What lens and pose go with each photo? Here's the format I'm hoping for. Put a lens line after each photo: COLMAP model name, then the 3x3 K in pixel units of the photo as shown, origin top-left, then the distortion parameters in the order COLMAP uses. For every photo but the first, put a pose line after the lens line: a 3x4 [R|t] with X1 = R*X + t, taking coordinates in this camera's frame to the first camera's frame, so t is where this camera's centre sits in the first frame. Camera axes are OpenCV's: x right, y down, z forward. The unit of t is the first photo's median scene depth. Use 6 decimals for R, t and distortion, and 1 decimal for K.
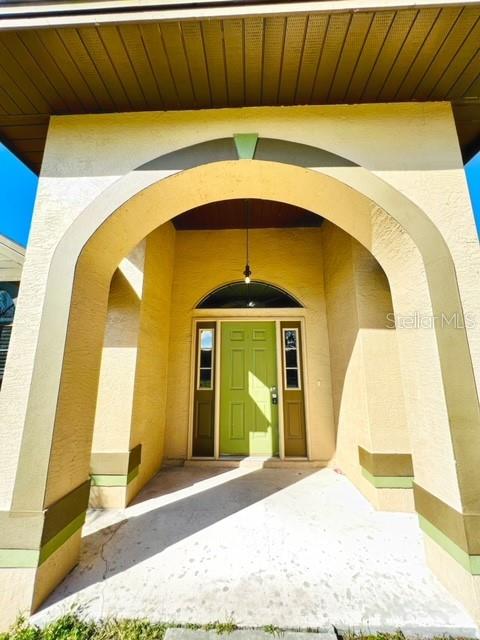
lens RADIAL K [[257.8, 0, 241.7], [0, 257.8, 319.2], [0, 0, 1]] dist [-0.001237, -0.000183]
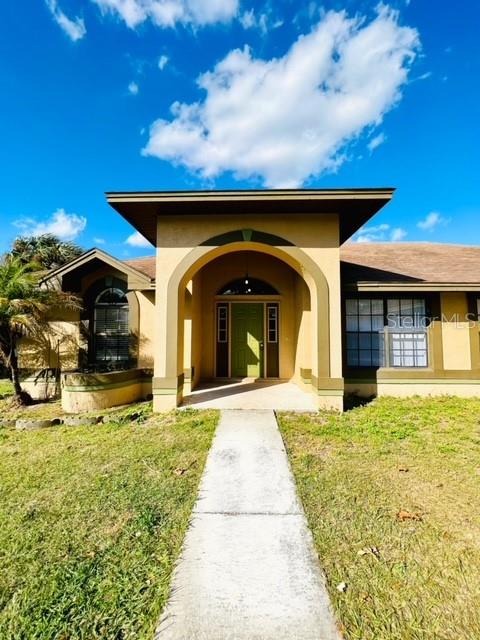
lens RADIAL K [[256.9, 0, 239.1], [0, 256.9, 316.6], [0, 0, 1]] dist [-0.001990, -0.000131]
pose [[0.999964, 0.006784, -0.005113, -0.022760], [-0.006026, 0.990696, 0.135961, -0.145627], [0.005988, -0.135926, 0.990701, -0.757415]]
